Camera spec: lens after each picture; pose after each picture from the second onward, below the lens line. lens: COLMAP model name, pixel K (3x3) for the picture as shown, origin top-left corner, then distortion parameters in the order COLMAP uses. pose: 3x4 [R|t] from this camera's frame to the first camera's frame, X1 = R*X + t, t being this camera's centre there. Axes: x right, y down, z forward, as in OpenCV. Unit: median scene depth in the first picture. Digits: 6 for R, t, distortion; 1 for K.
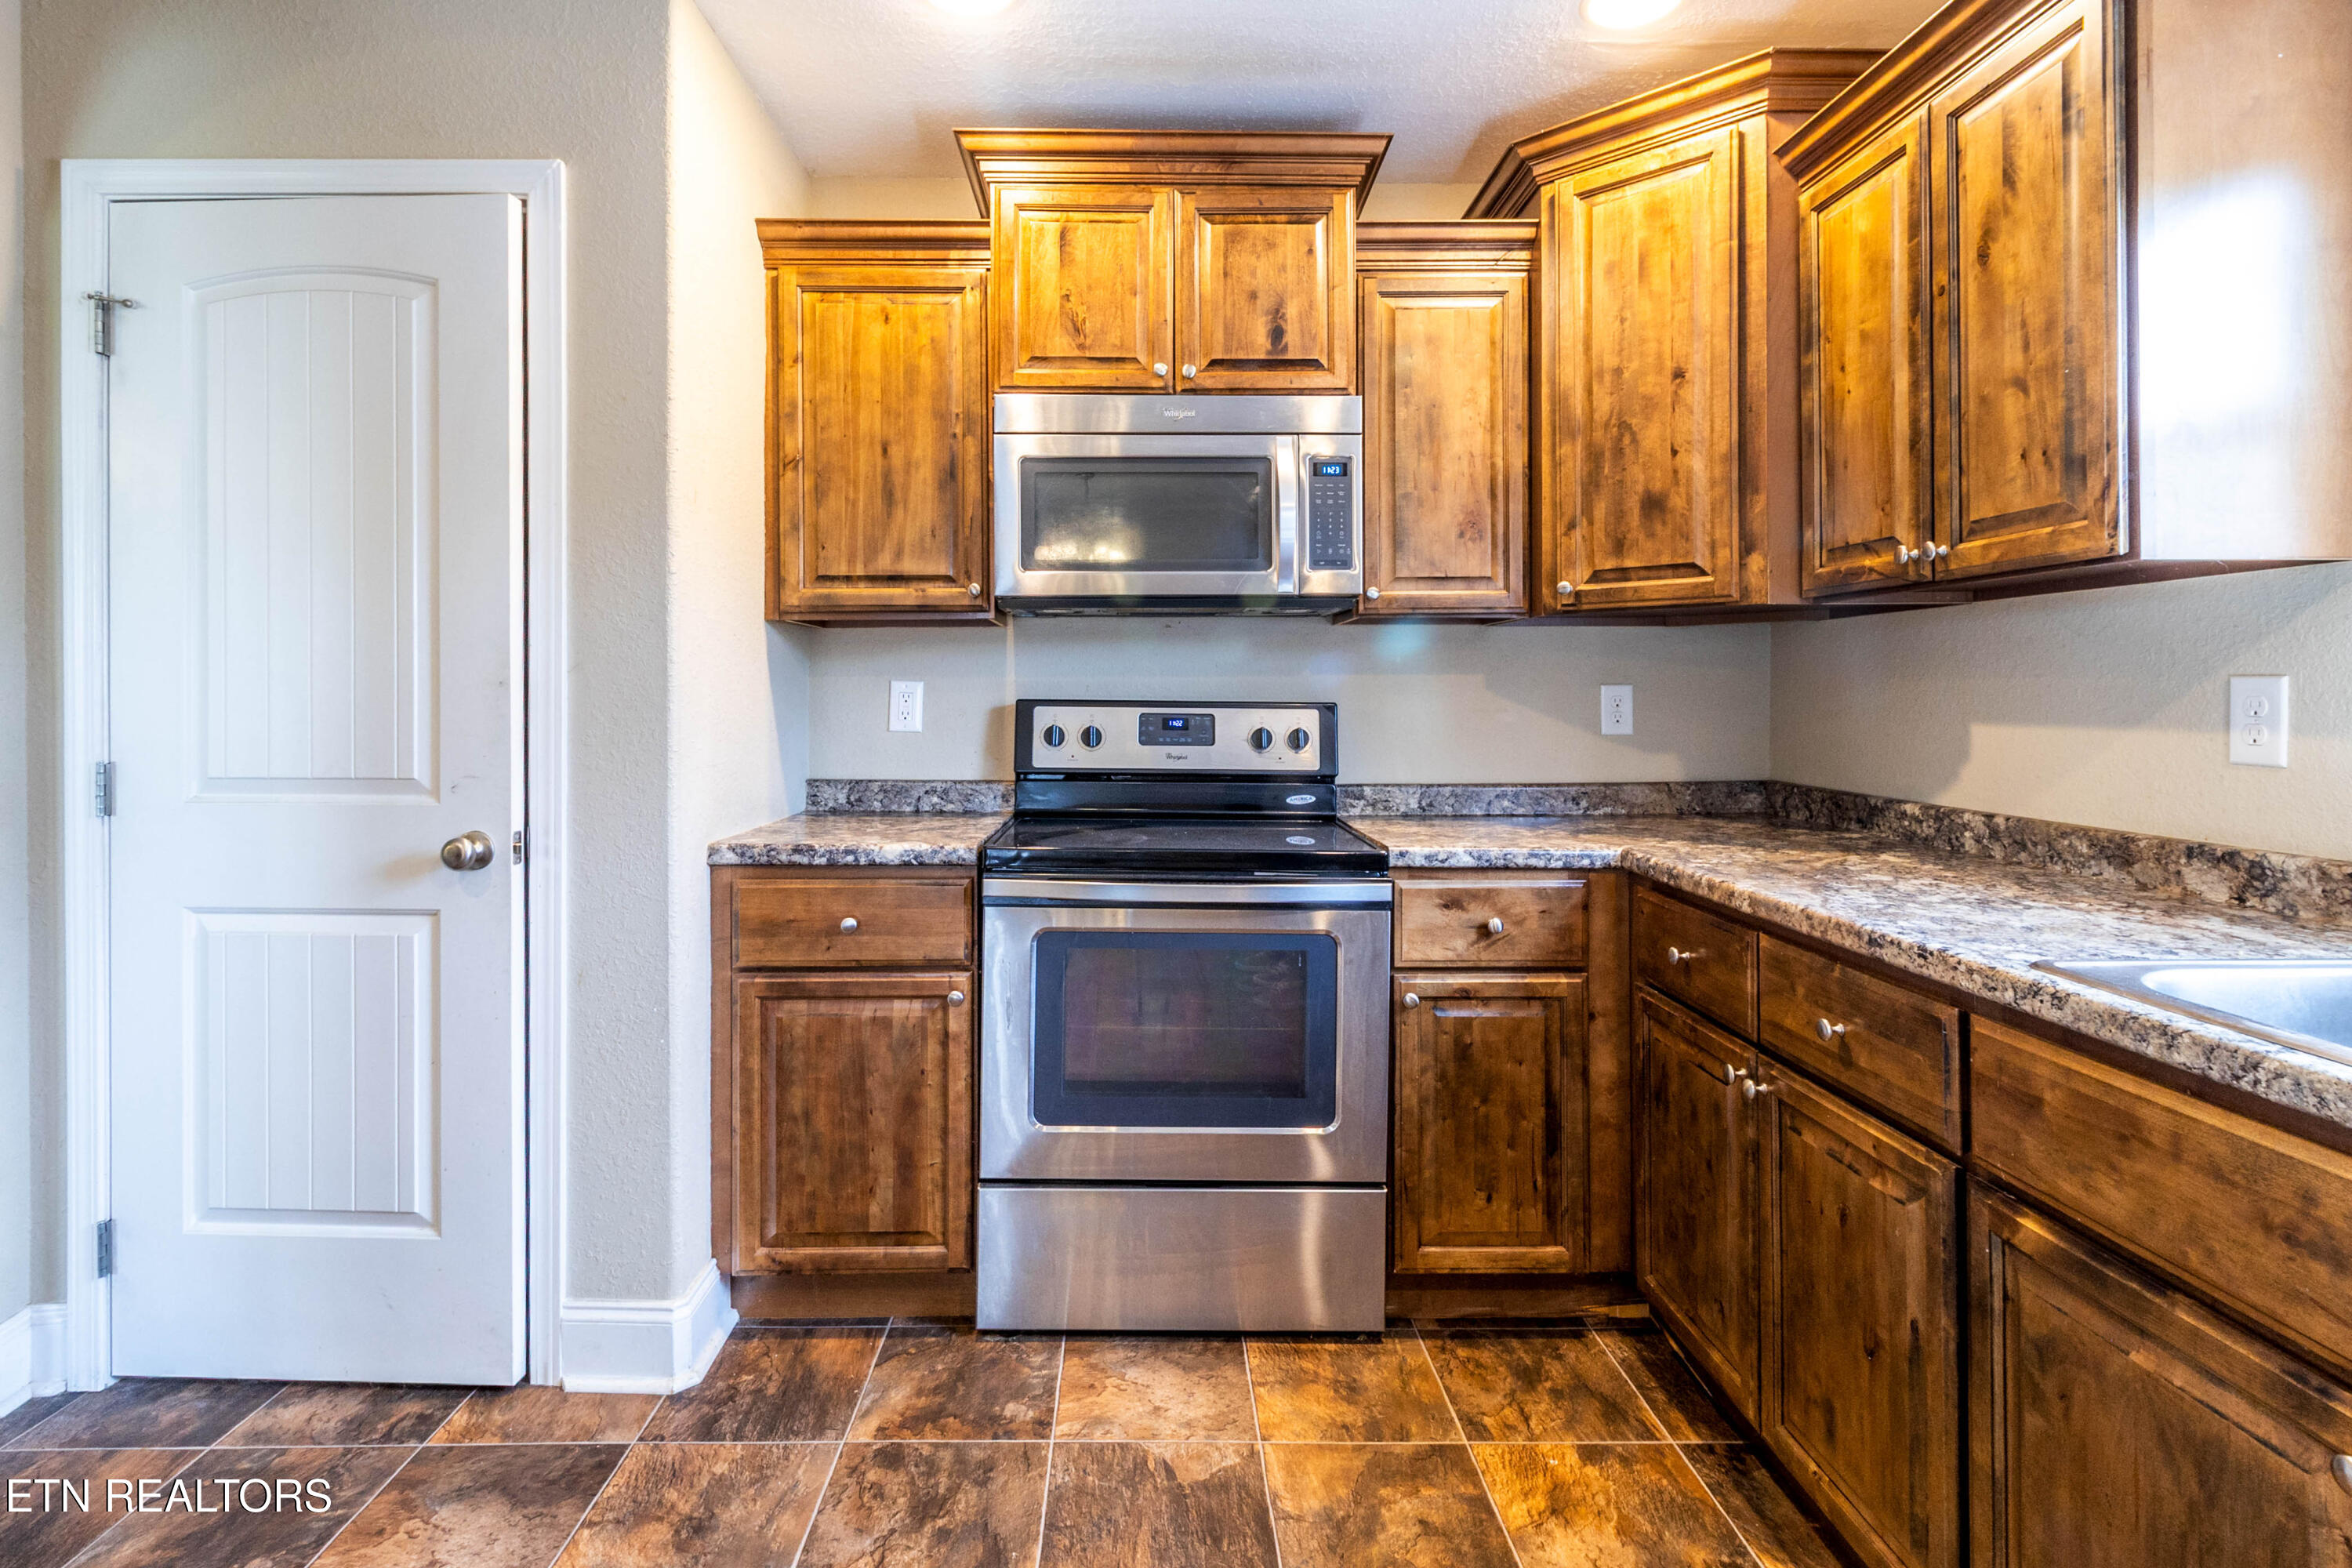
lens RADIAL K [[1143.4, 0, 1143.2], [0, 1143.4, 686.2], [0, 0, 1]] dist [0.000928, 0.000779]
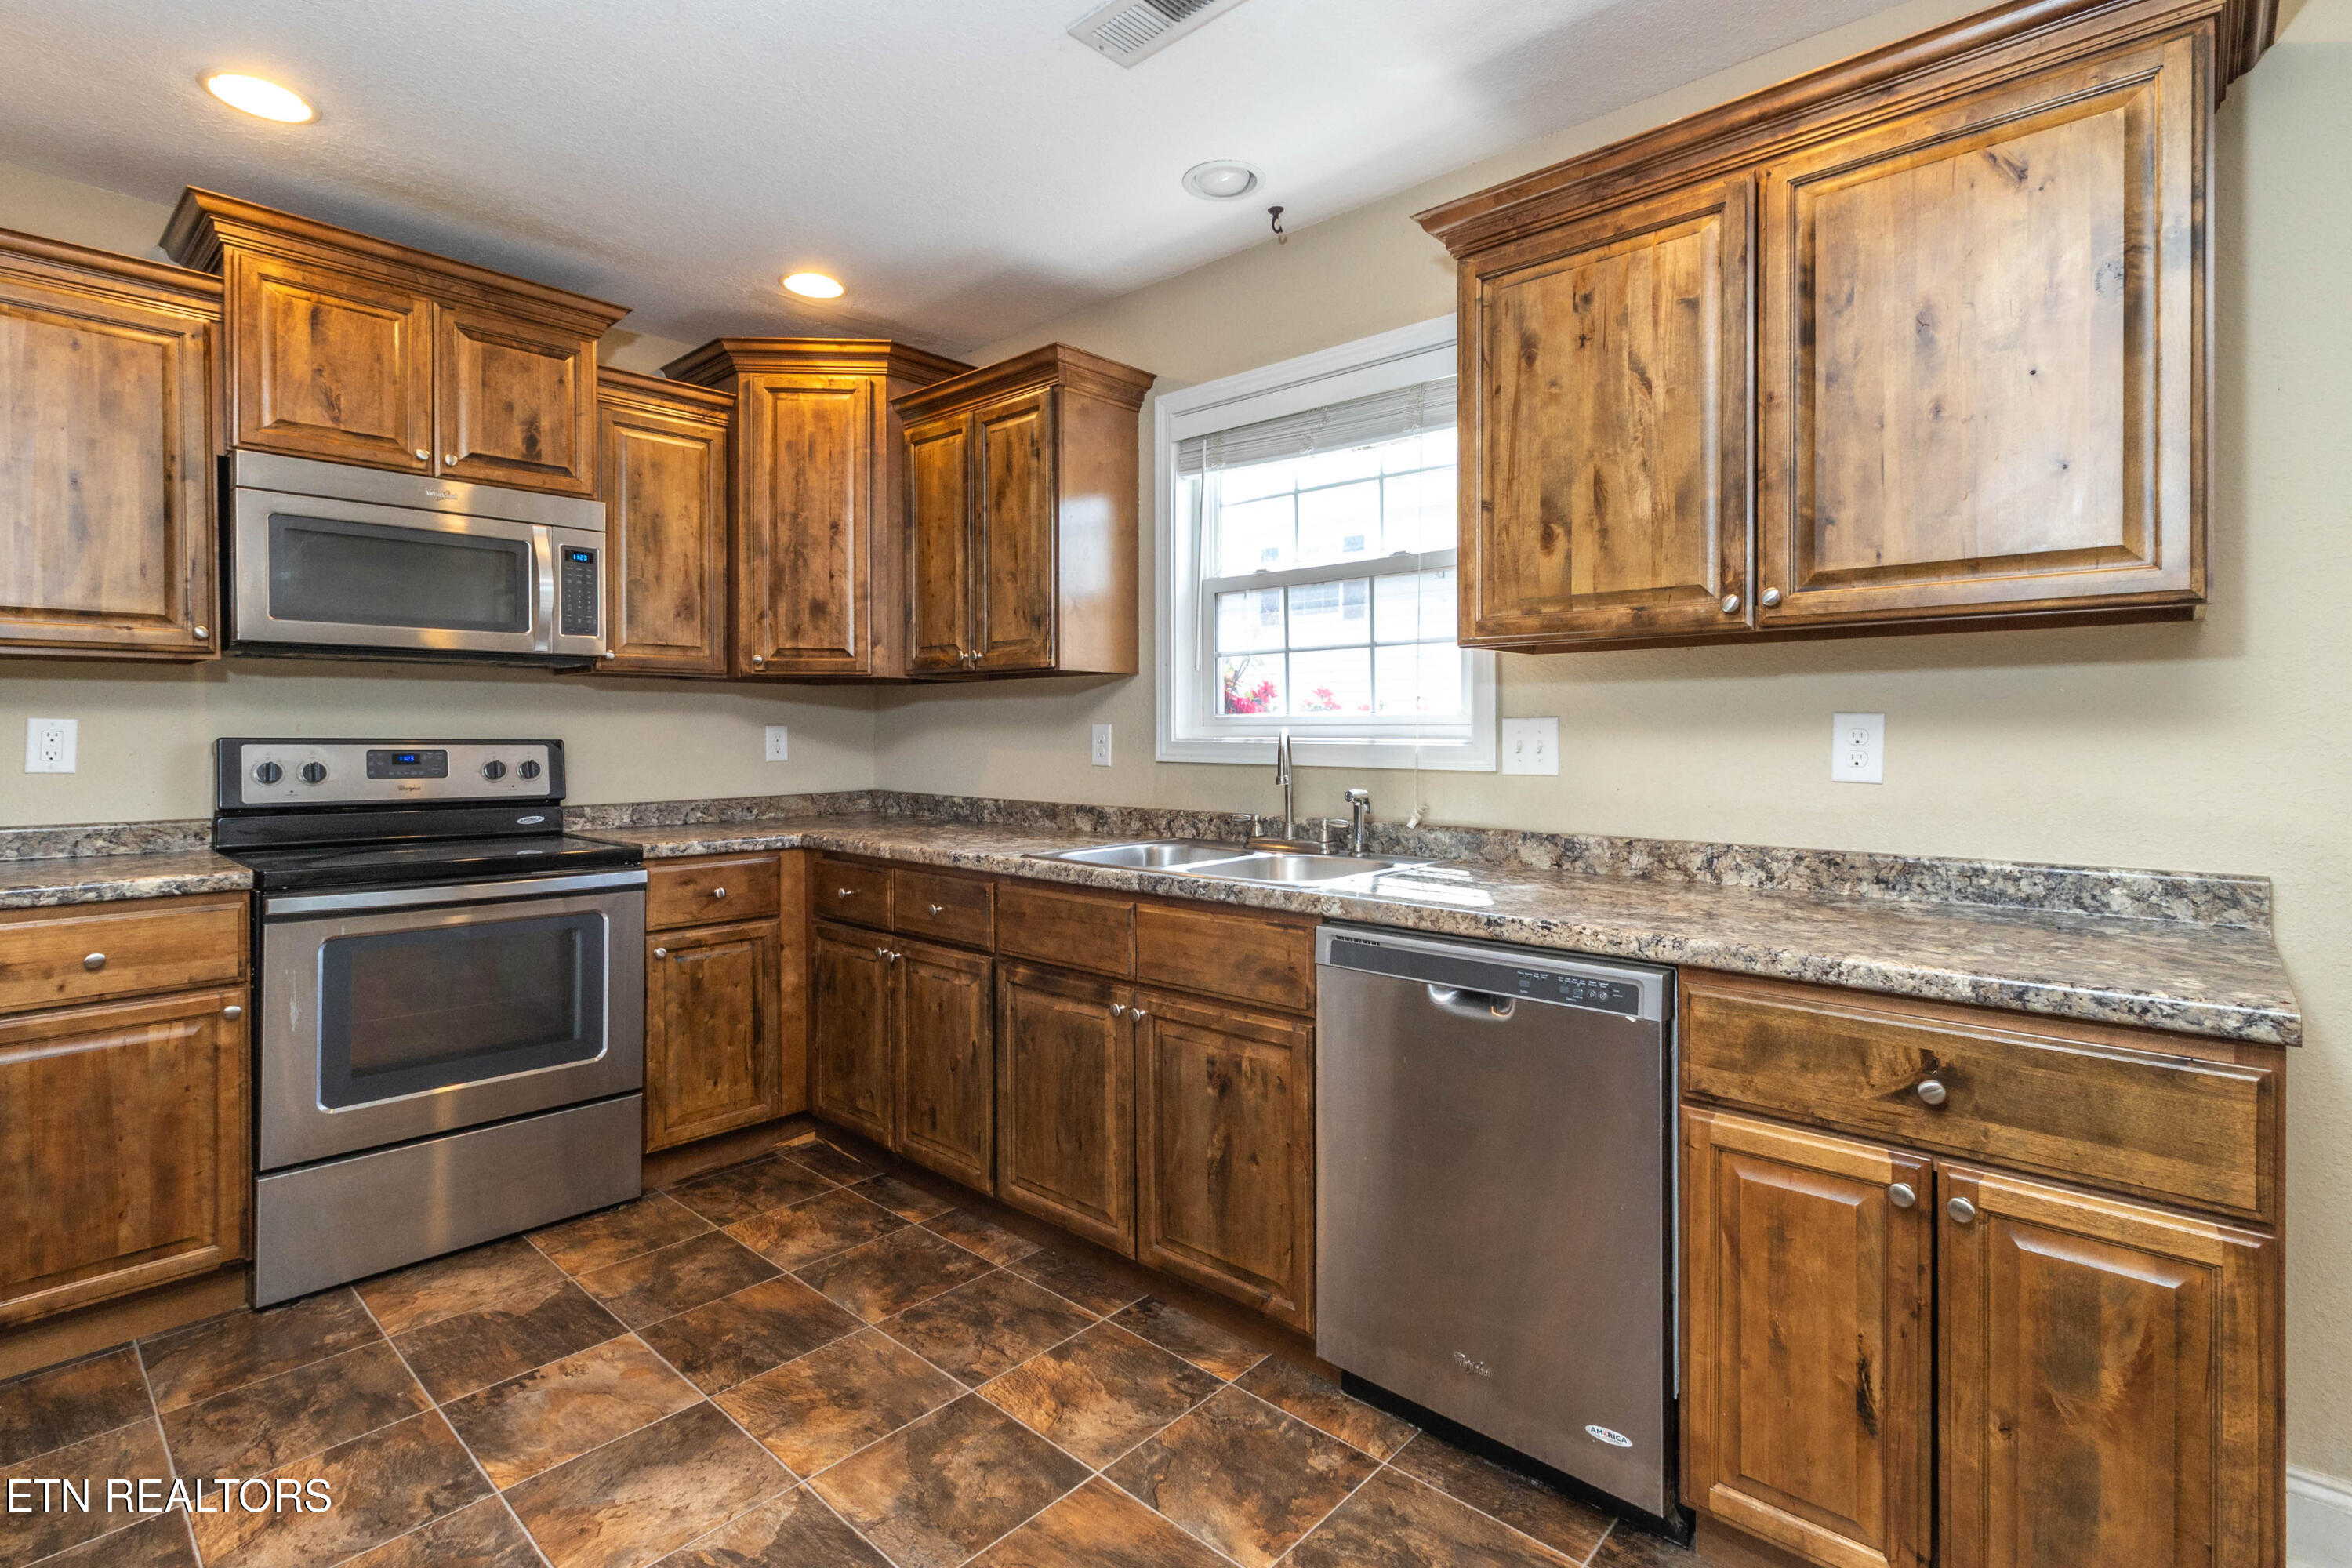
lens RADIAL K [[1091.9, 0, 1199.2], [0, 1091.9, 745.6], [0, 0, 1]] dist [0.000812, -0.000346]
pose [[0.666452, -0.009443, 0.745488, -0.311872], [-0.005215, 0.999836, 0.017327, -0.003623], [-0.745529, -0.015435, 0.666294, -0.362821]]
